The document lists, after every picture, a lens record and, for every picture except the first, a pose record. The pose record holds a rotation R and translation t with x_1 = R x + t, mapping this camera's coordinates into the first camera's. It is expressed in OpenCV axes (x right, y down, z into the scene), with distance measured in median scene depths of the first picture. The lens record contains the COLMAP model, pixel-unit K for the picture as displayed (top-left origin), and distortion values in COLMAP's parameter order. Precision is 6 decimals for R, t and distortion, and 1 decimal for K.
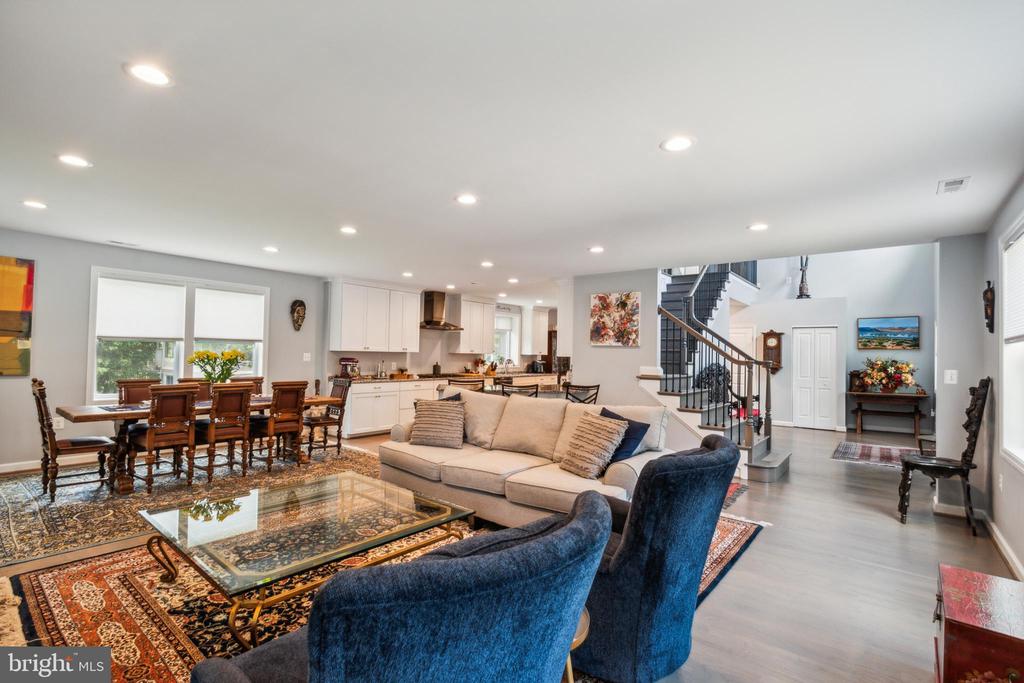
lens RADIAL K [[477.9, 0, 477.7], [0, 477.9, 342.9], [0, 0, 1]] dist [0.000324, -0.006067]
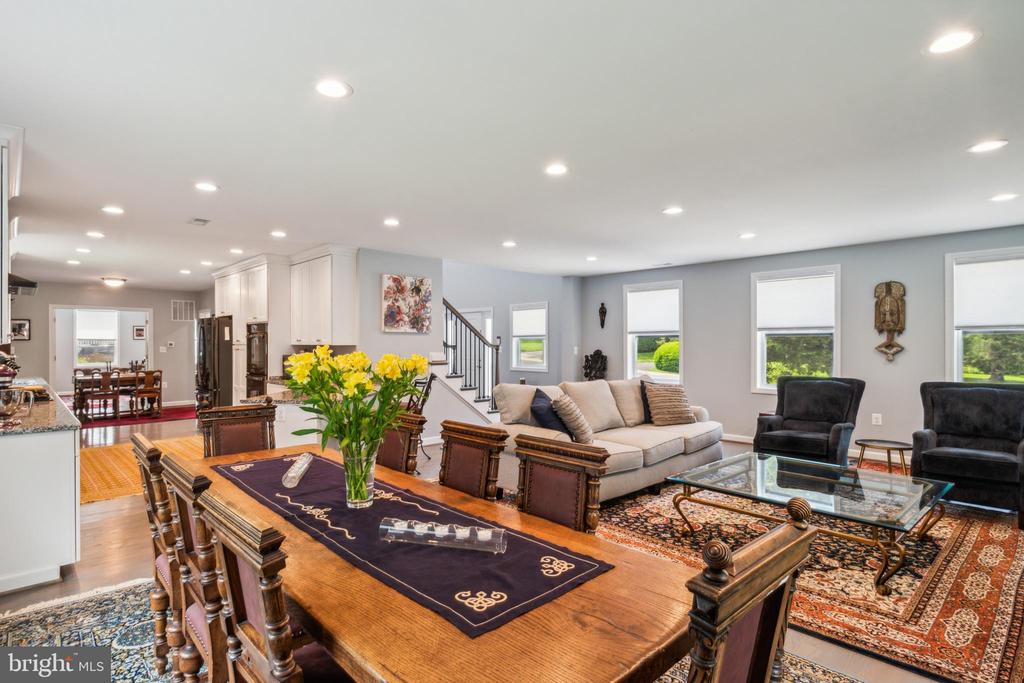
lens RADIAL K [[530.6, 0, 512.0], [0, 530.6, 341.5], [0, 0, 1]] dist [-0.001693, -0.000670]
pose [[0.095824, -0.022251, 0.995150, -0.763627], [-0.021783, 0.999464, 0.024445, -0.006183], [-0.995160, -0.024020, 0.095288, 0.714595]]
